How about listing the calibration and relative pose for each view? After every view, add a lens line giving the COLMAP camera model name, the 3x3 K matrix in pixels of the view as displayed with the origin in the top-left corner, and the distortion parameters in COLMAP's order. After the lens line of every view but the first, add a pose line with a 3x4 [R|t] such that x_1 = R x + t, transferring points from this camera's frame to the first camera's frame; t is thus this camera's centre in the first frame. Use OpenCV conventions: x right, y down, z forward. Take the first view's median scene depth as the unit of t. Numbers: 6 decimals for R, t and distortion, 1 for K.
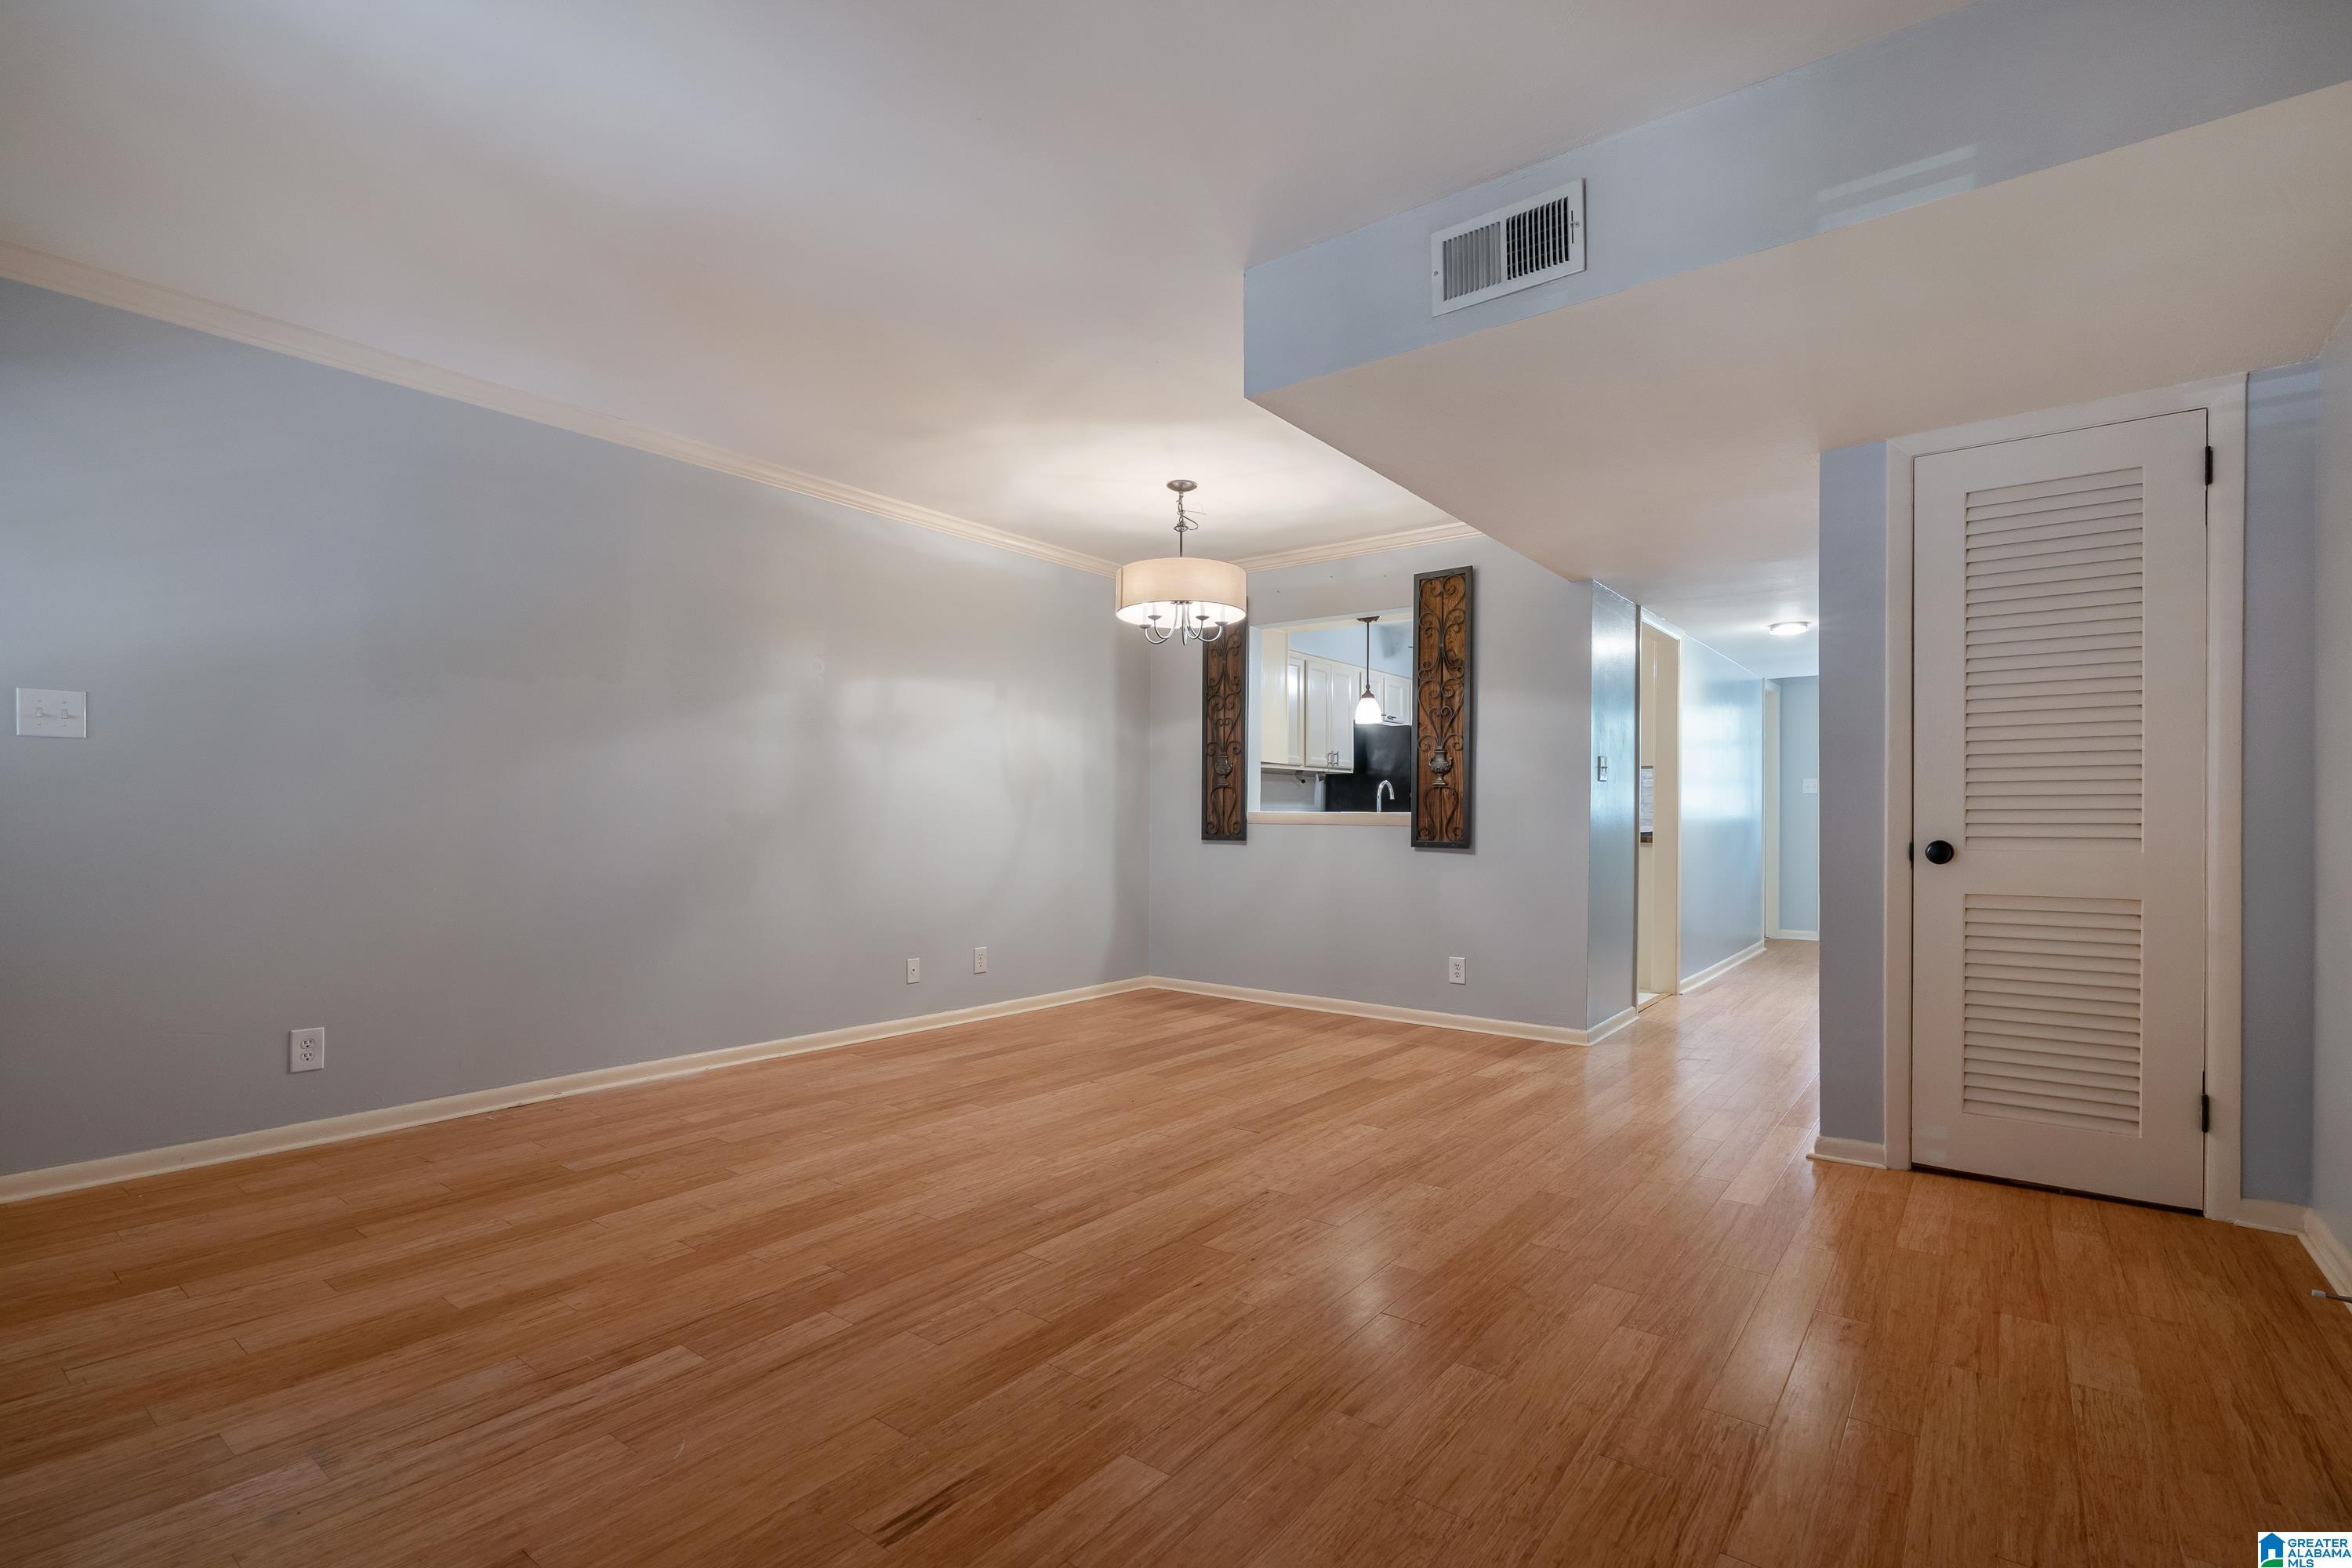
lens RADIAL K [[1078.9, 0, 1176.0], [0, 1078.9, 784.0], [0, 0, 1]] dist [0.002137, 0.000788]
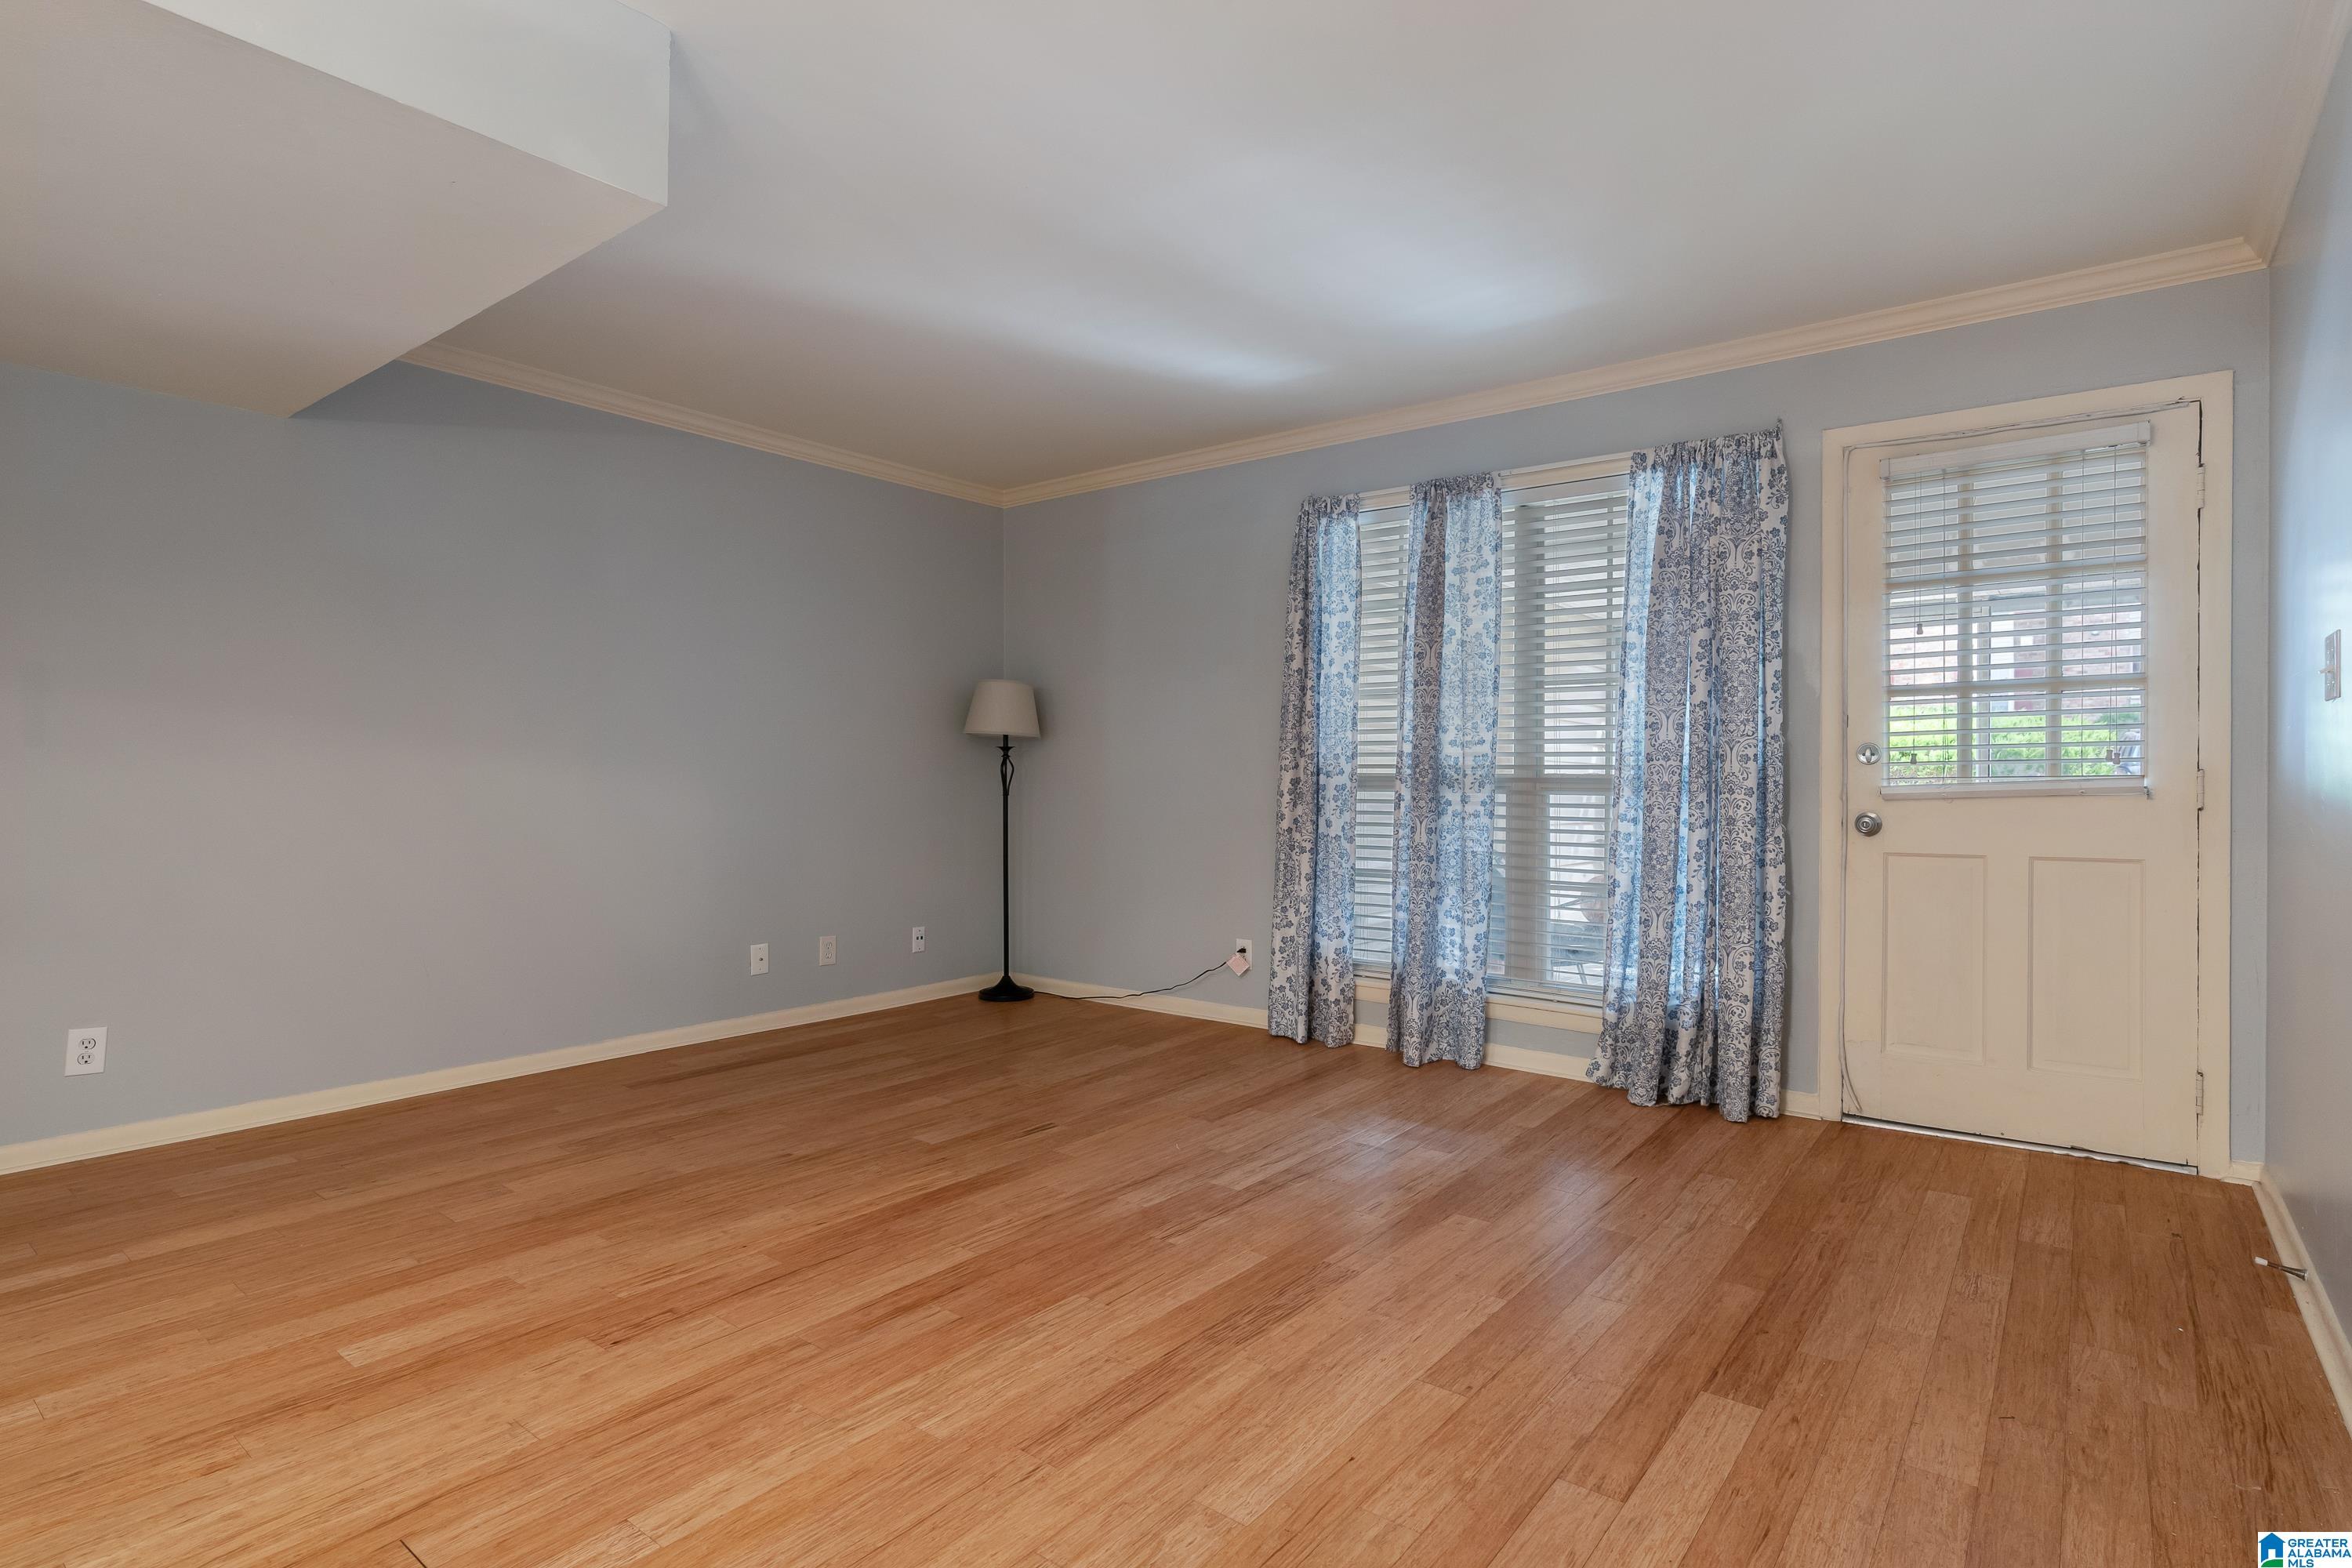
lens RADIAL K [[1179.8, 0, 1176.0], [0, 1179.8, 784.0], [0, 0, 1]] dist [-0.001407, 0.000366]
pose [[-0.999923, -0.007610, 0.009765, -0.308605], [-0.007904, 0.999505, -0.030439, 0.046971], [-0.009529, -0.030514, -0.999489, 1.958096]]
